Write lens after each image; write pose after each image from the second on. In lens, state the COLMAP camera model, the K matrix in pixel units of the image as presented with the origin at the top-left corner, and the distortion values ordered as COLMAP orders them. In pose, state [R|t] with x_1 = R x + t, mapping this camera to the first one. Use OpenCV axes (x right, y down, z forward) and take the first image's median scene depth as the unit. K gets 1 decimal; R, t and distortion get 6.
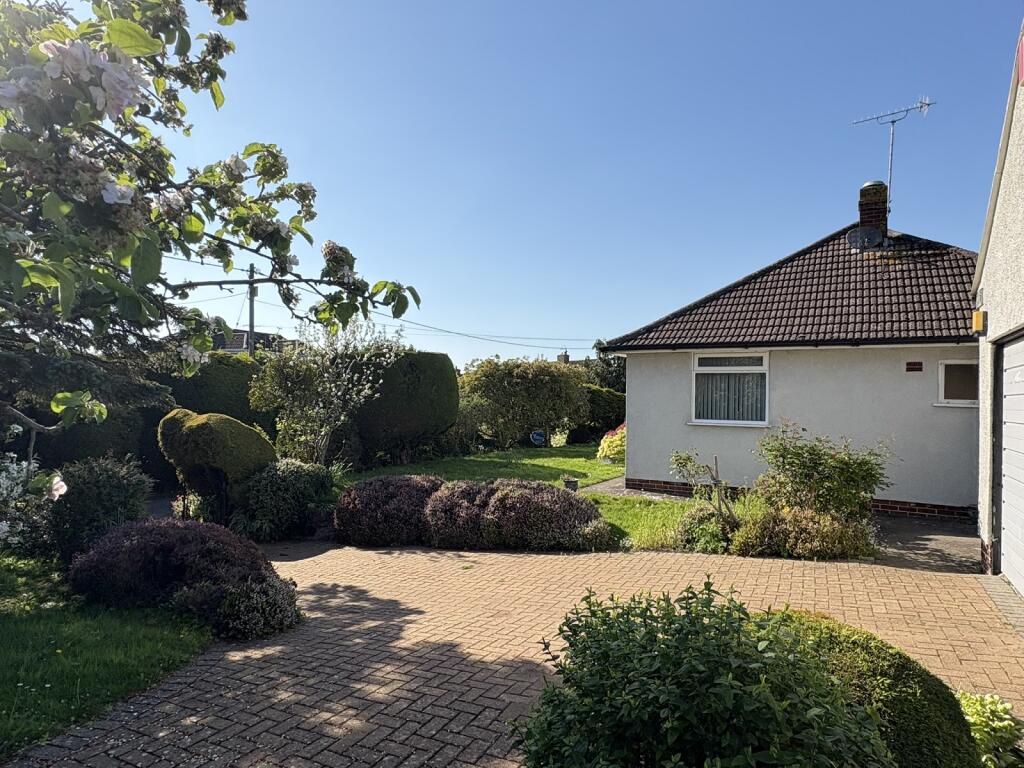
lens RADIAL K [[604.1, 0, 507.4], [0, 604.1, 385.5], [0, 0, 1]] dist [-0.000308, -0.000187]
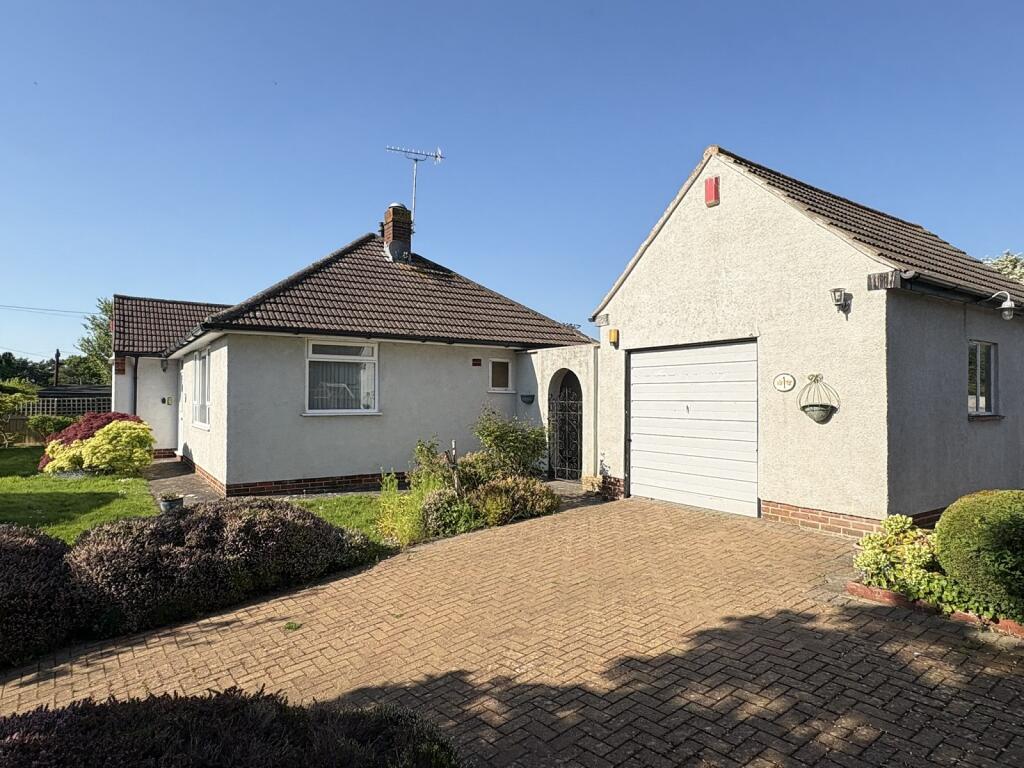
lens RADIAL K [[604.1, 0, 508.1], [0, 604.1, 382.7], [0, 0, 1]] dist [-0.000308, -0.000187]
pose [[0.434735, 0.004989, 0.900544, -0.590177], [-0.014562, 0.999893, 0.001490, 0.011904], [-0.900441, -0.013762, 0.434761, 0.468724]]
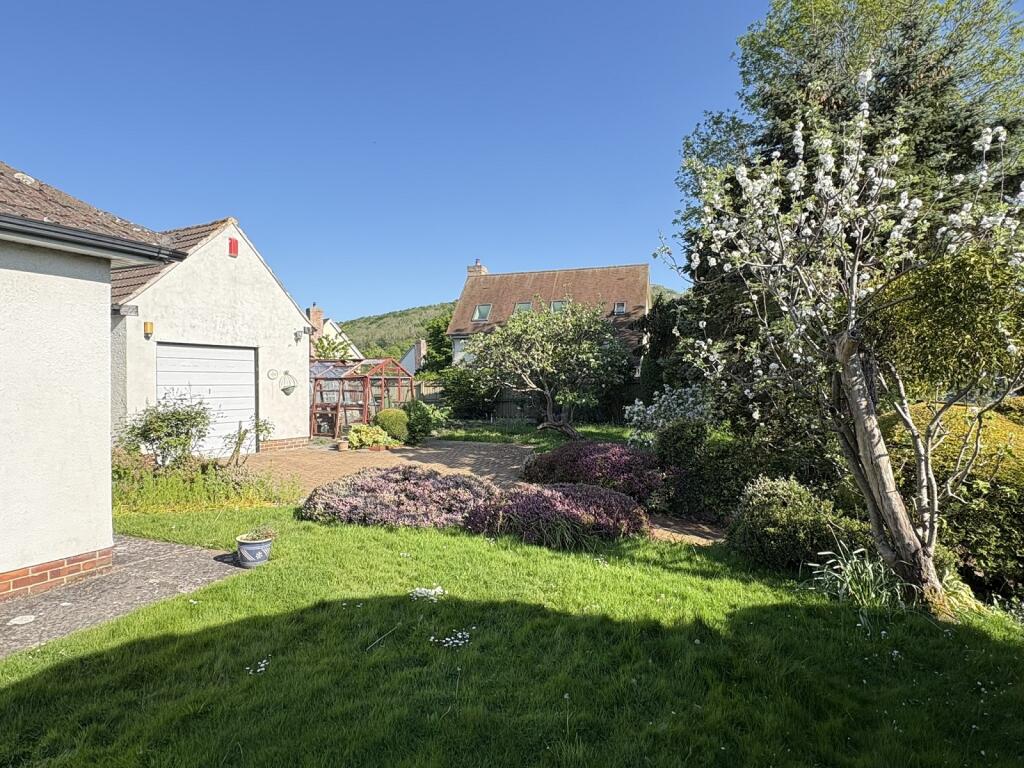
lens RADIAL K [[604.1, 0, 510.1], [0, 604.1, 383.4], [0, 0, 1]] dist [-0.000308, -0.000187]
pose [[-0.996613, -0.014926, -0.080871, -0.086783], [-0.013165, 0.999665, -0.022265, 0.062506], [0.081177, -0.021125, -0.996476, 2.291745]]
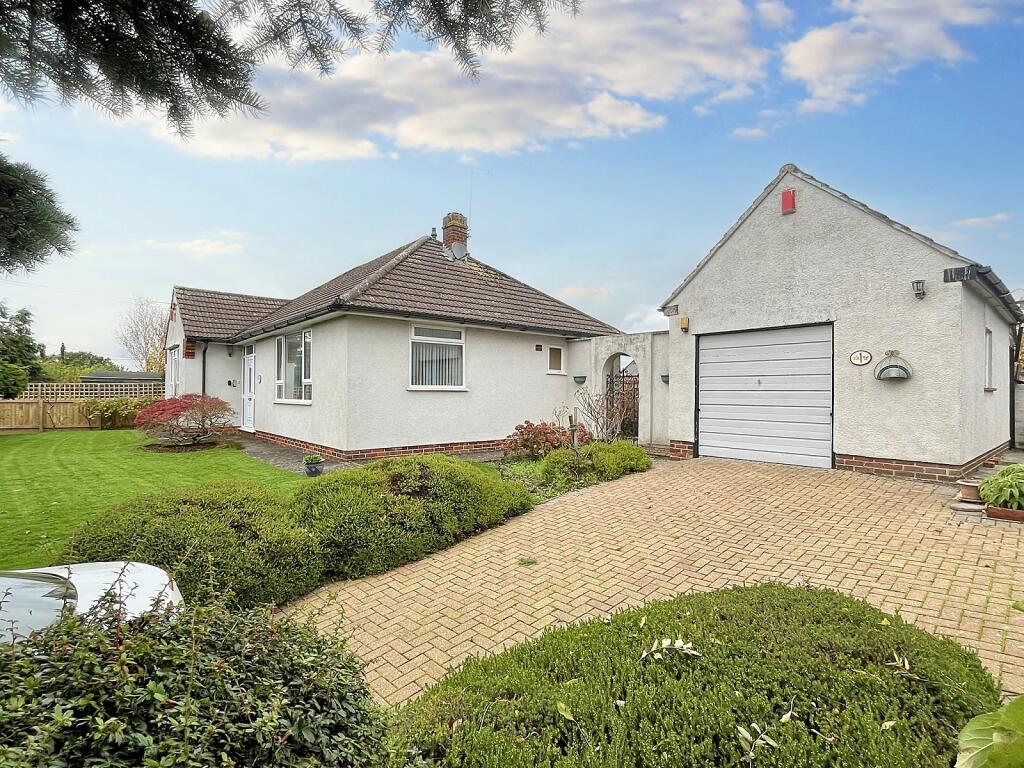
lens RADIAL K [[504.6, 0, 513.3], [0, 504.6, 389.1], [0, 0, 1]] dist [-0.003826, -0.000541]
pose [[0.328204, -0.009722, 0.944557, -0.689451], [-0.020977, 0.999625, 0.017577, 0.064397], [-0.944374, -0.025583, 0.327877, 0.806338]]
